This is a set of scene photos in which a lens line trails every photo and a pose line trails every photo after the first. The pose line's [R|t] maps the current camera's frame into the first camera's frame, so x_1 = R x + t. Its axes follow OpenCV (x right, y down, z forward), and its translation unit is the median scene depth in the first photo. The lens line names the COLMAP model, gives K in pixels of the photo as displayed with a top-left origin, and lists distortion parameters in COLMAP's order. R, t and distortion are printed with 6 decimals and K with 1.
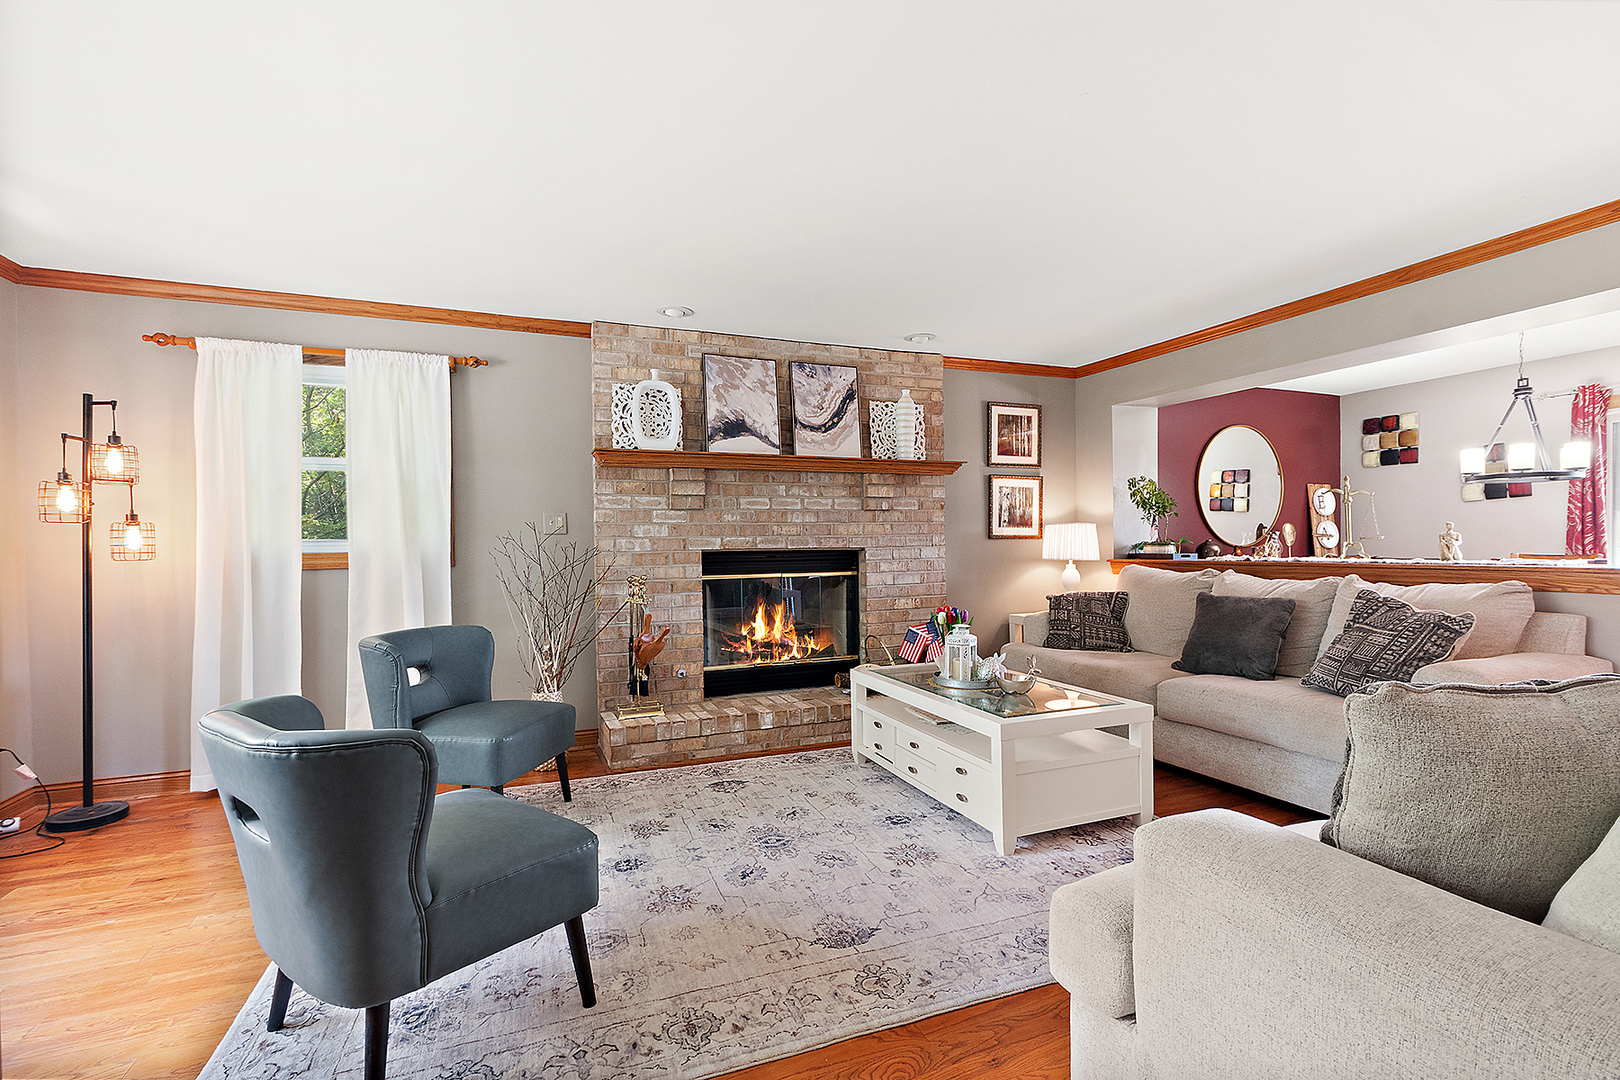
lens RADIAL K [[737.3, 0, 808.7], [0, 737.3, 547.1], [0, 0, 1]] dist [-0.001672, 0.000227]
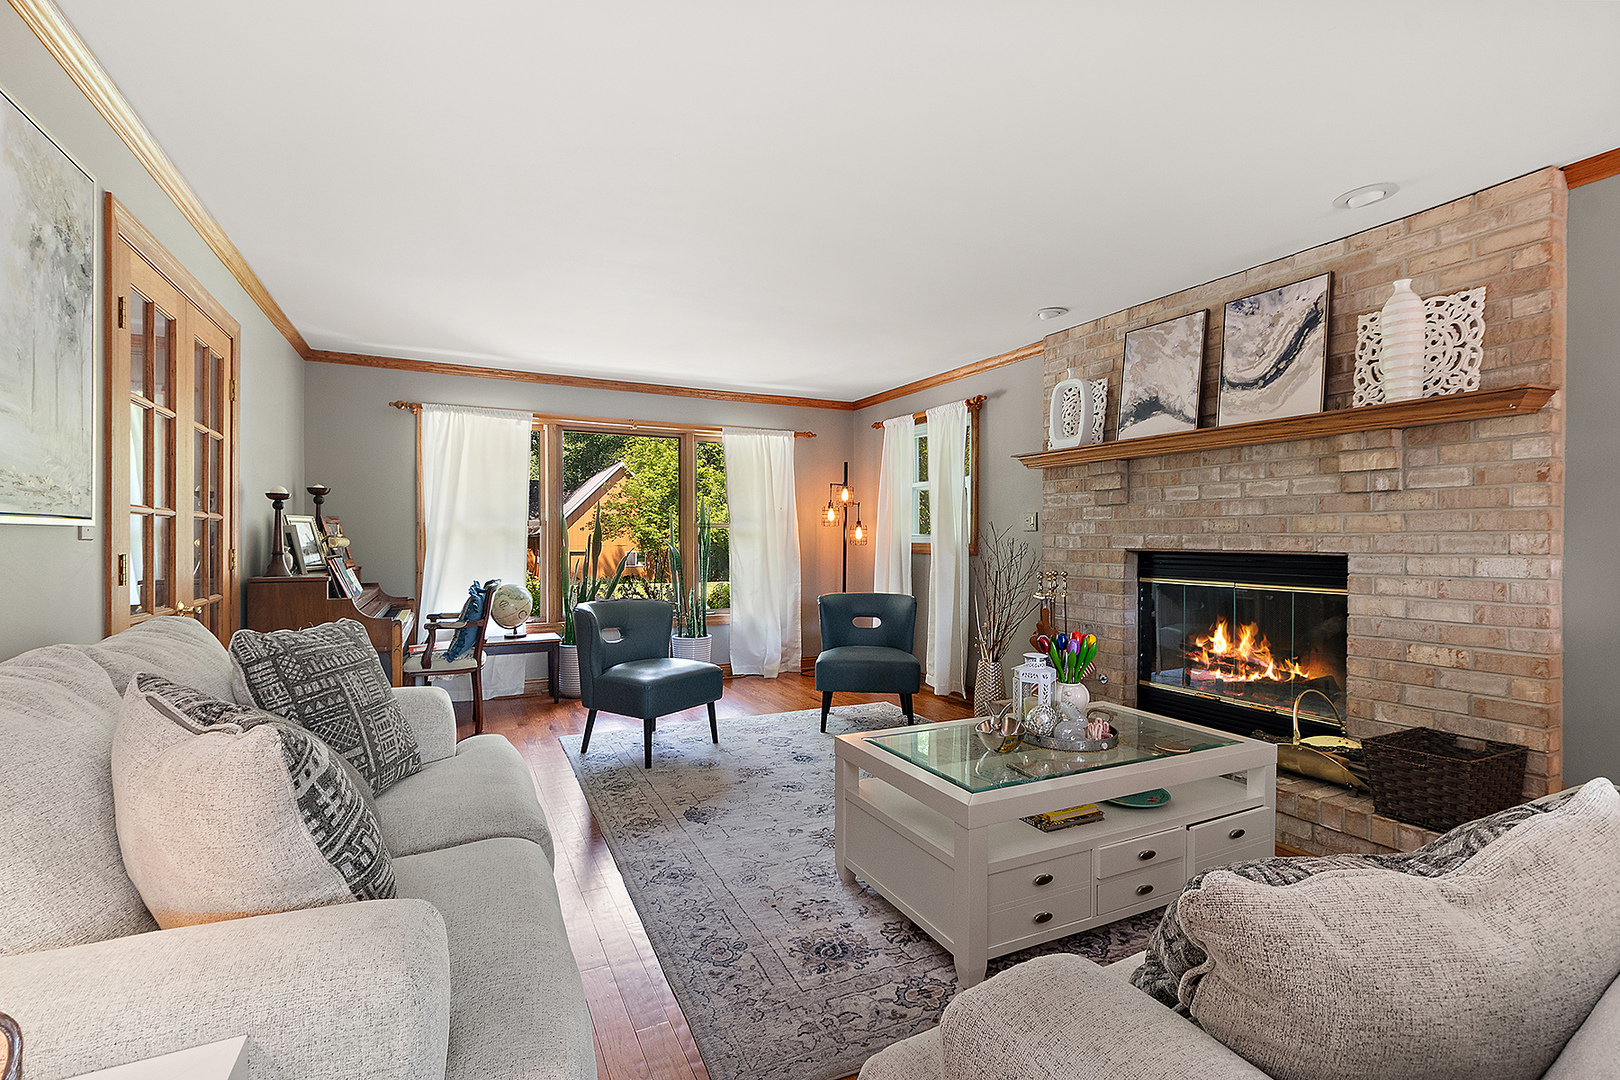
lens RADIAL K [[737.3, 0, 813.0], [0, 737.3, 538.2], [0, 0, 1]] dist [-0.001672, 0.000227]
pose [[0.072611, 0.010675, -0.997303, 0.687698], [-0.014514, 0.999848, 0.009645, -0.011570], [0.997255, 0.013775, 0.072755, 0.514766]]
